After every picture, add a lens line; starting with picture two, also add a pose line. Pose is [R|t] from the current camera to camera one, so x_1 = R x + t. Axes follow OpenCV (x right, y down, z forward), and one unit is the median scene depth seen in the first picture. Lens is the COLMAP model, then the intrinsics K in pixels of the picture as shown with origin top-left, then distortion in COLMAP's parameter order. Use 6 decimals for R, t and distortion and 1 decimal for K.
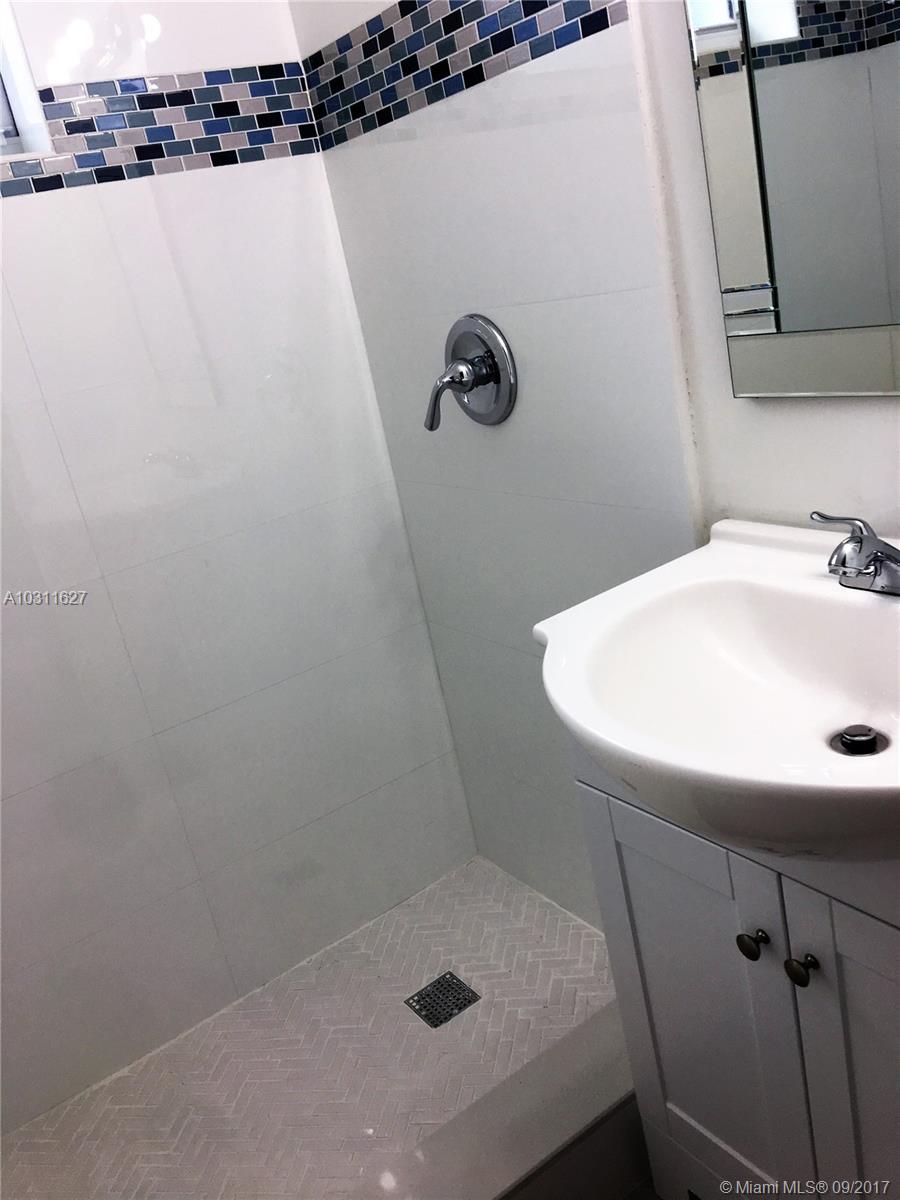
lens RADIAL K [[1006.6, 0, 451.4], [0, 1006.6, 600.3], [0, 0, 1]] dist [0.076292, -0.125722]
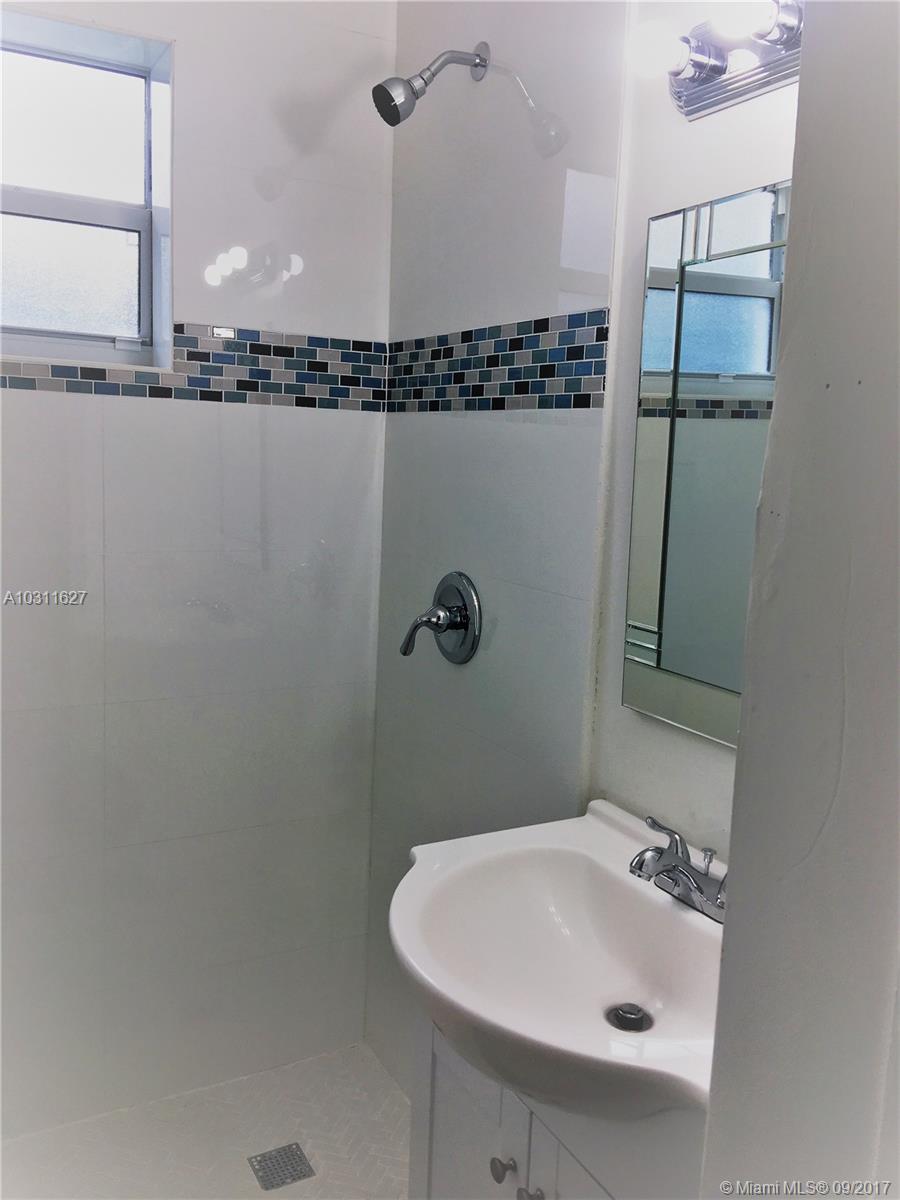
lens RADIAL K [[1006.6, 0, 454.0], [0, 1006.6, 596.8], [0, 0, 1]] dist [0.076292, -0.125722]
pose [[0.965609, 0.251354, -0.066483, 0.100044], [-0.259112, 0.951416, -0.166339, -0.052678], [0.021443, 0.177845, 0.983825, -0.179300]]
